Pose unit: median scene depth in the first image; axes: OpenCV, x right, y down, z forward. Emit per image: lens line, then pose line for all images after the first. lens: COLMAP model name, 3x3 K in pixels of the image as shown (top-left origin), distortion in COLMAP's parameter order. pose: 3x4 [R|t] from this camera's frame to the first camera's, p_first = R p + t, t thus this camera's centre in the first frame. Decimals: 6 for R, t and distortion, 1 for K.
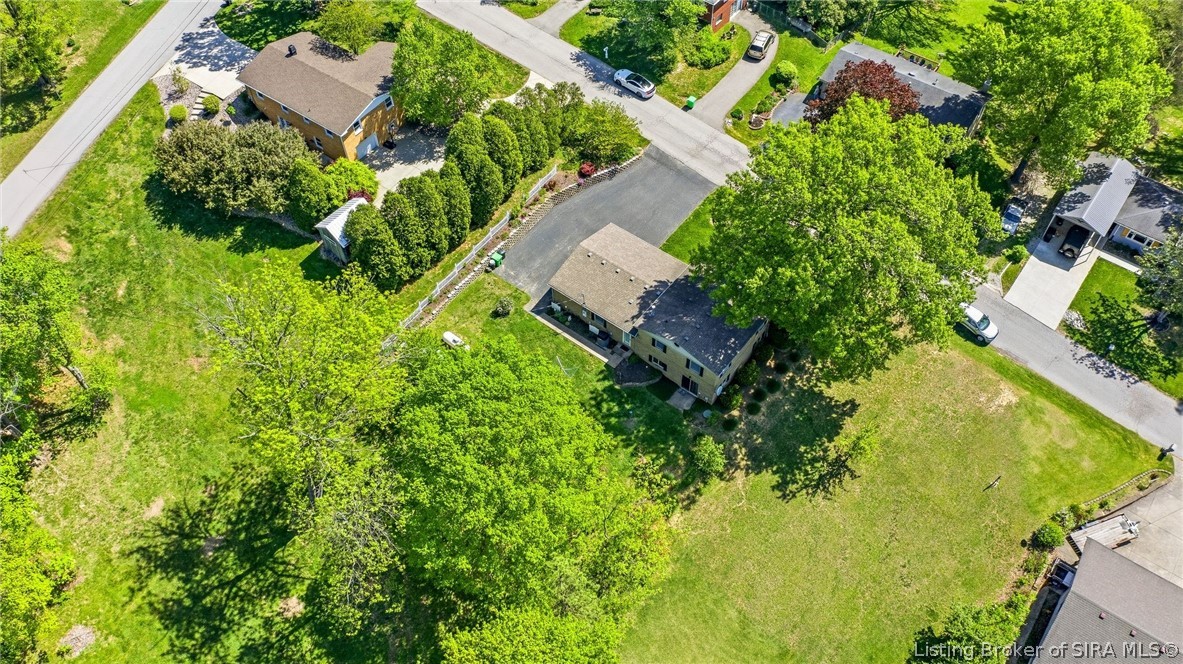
lens RADIAL K [[946.4, 0, 591.5], [0, 946.4, 332.0], [0, 0, 1]] dist [-0.013891, -0.004585]
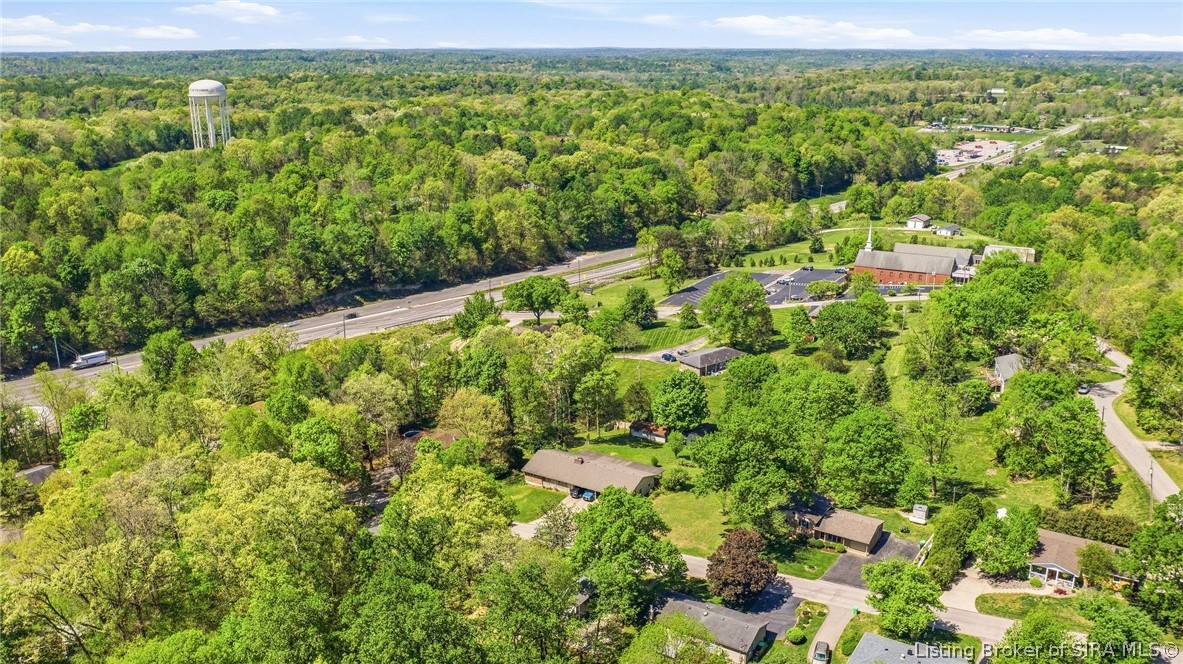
lens RADIAL K [[946.4, 0, 591.5], [0, 946.4, 332.0], [0, 0, 1]] dist [-0.013891, -0.004585]
pose [[-0.996496, 0.039359, -0.073798, 0.700598], [-0.055228, 0.352980, 0.933999, -2.013100], [0.062811, 0.934803, -0.349570, 1.289728]]
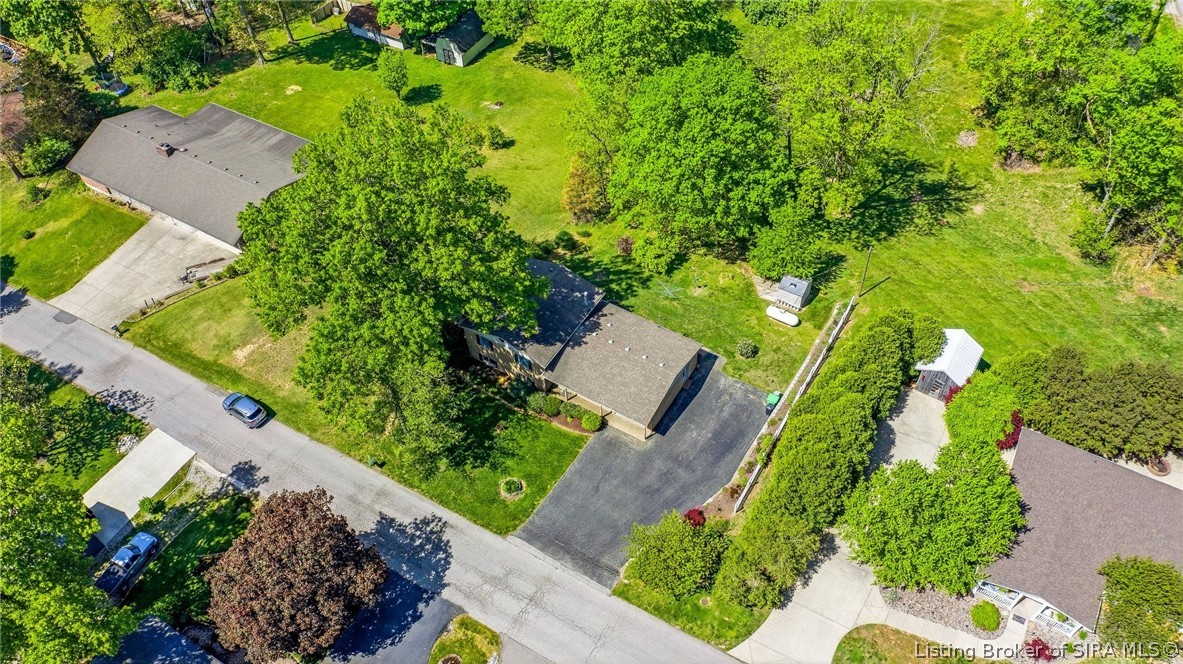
lens RADIAL K [[946.4, 0, 591.5], [0, 946.4, 332.0], [0, 0, 1]] dist [-0.013891, -0.004585]
pose [[-0.993401, 0.108761, -0.036400, 0.094439], [-0.058773, -0.210205, 0.975889, -0.949313], [0.098487, 0.971589, 0.215211, 0.782748]]
